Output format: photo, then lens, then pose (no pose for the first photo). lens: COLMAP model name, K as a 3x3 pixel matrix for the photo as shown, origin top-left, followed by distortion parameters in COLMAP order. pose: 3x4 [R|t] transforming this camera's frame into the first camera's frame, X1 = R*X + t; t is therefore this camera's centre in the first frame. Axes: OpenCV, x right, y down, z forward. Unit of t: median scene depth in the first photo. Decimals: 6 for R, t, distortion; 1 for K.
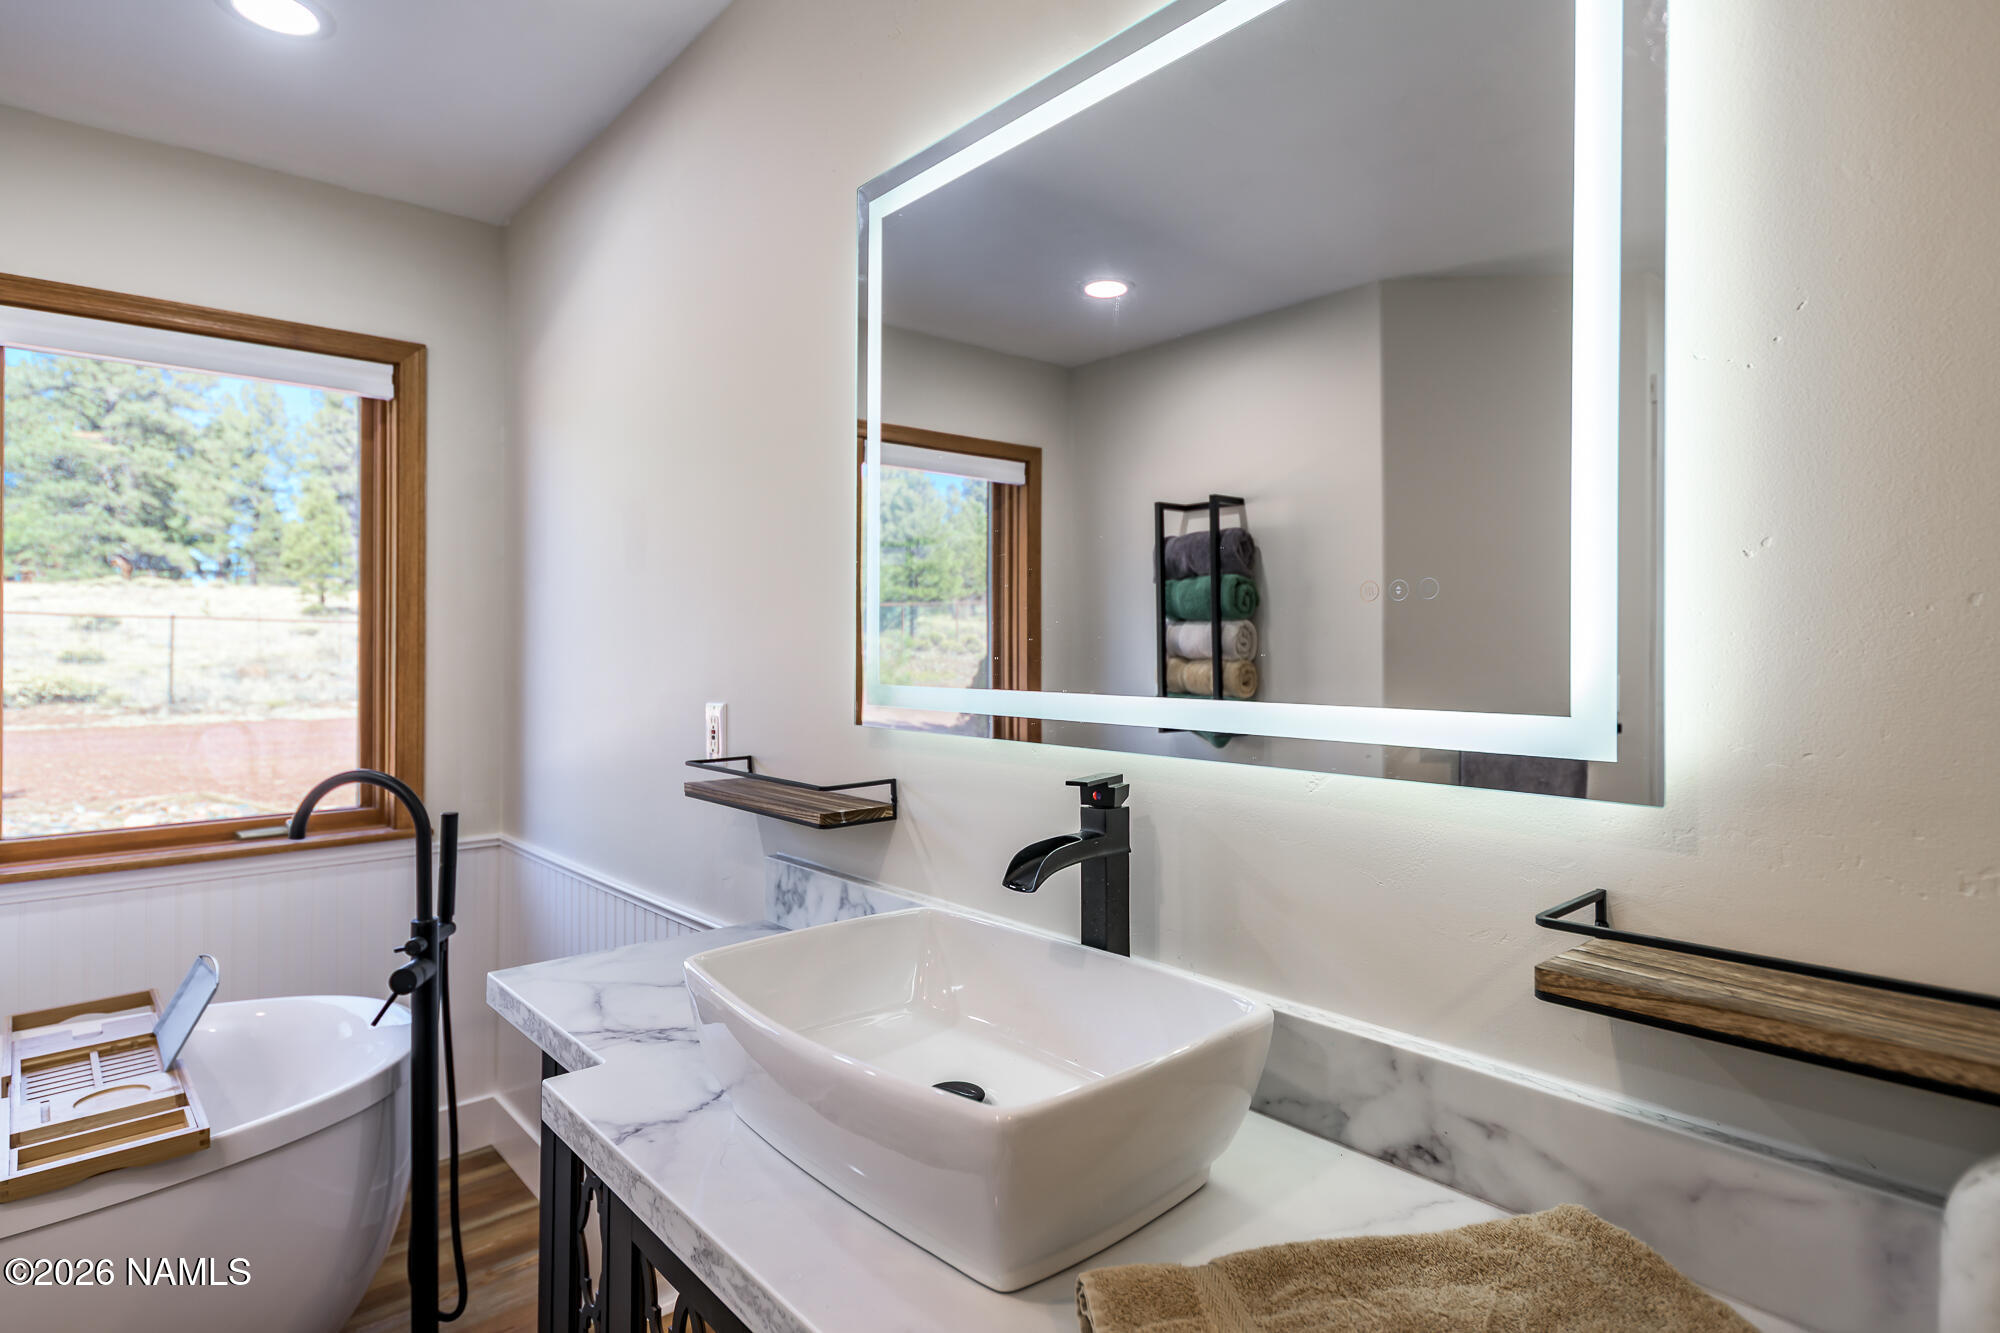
lens RADIAL K [[1048.5, 0, 994.3], [0, 1048.5, 654.1], [0, 0, 1]] dist [0.011504, -0.000671]
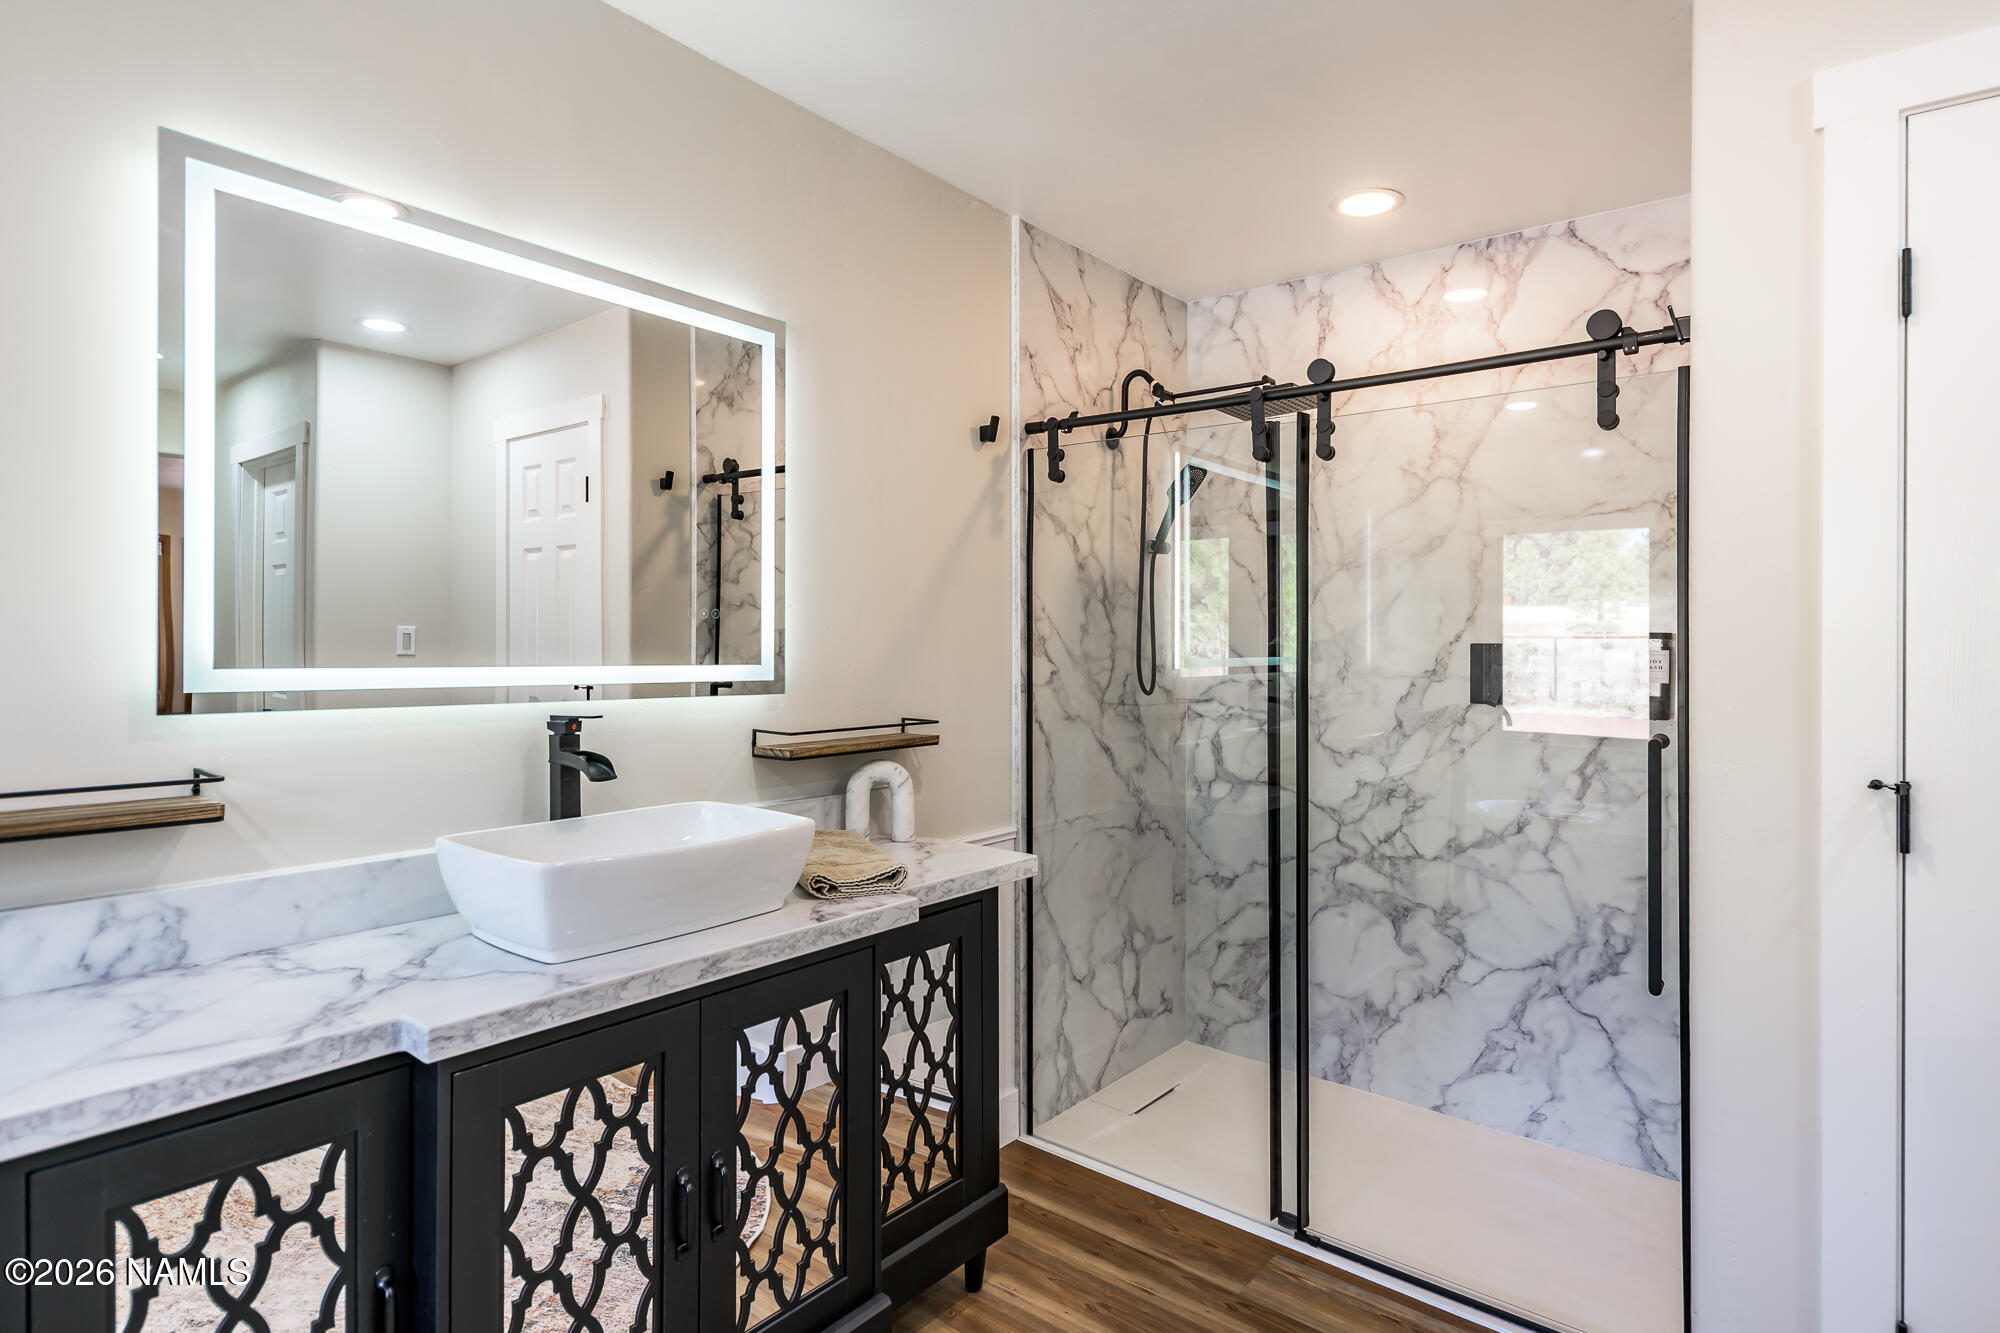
lens RADIAL K [[1048.5, 0, 1013.3], [0, 1048.5, 647.0], [0, 0, 1]] dist [0.011504, -0.000671]
pose [[-0.170517, -0.002000, 0.985353, -1.449037], [-0.004023, 0.999991, 0.001333, 0.004051], [-0.985346, -0.003736, -0.170524, 0.528621]]
